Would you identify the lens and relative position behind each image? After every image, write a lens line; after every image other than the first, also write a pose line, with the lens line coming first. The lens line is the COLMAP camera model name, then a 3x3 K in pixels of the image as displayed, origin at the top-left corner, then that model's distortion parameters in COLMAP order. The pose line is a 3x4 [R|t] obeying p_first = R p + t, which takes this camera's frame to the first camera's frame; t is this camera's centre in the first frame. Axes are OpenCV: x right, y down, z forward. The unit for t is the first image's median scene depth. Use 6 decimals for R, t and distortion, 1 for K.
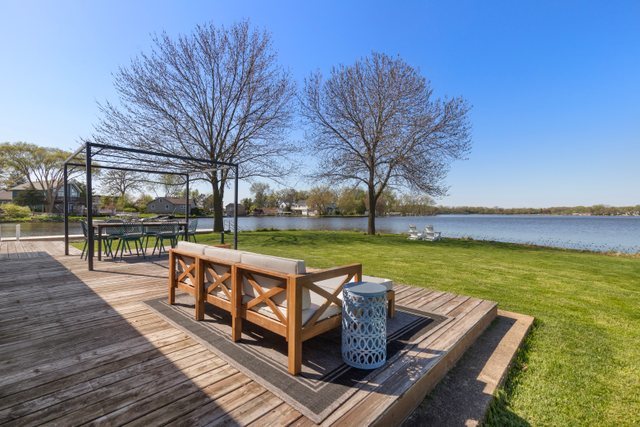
lens RADIAL K [[288.5, 0, 329.0], [0, 288.5, 213.9], [0, 0, 1]] dist [0.003723, 0.000269]
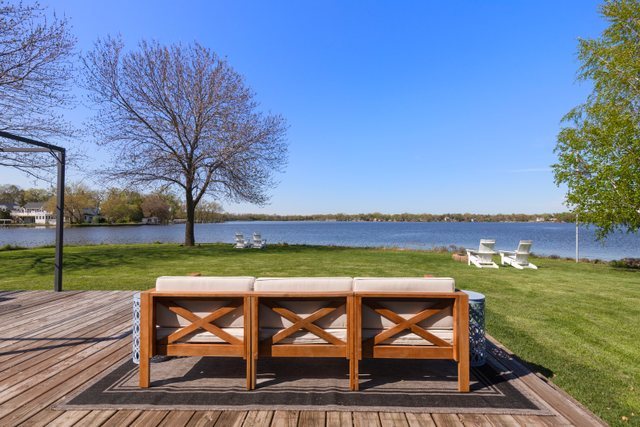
lens RADIAL K [[287.9, 0, 327.4], [0, 287.9, 218.3], [0, 0, 1]] dist [0.009831, 0.000321]
pose [[0.758711, -0.000780, 0.651427, -0.106070], [0.006323, 0.999961, -0.006166, -0.004283], [-0.651397, 0.008797, 0.758686, 0.050128]]
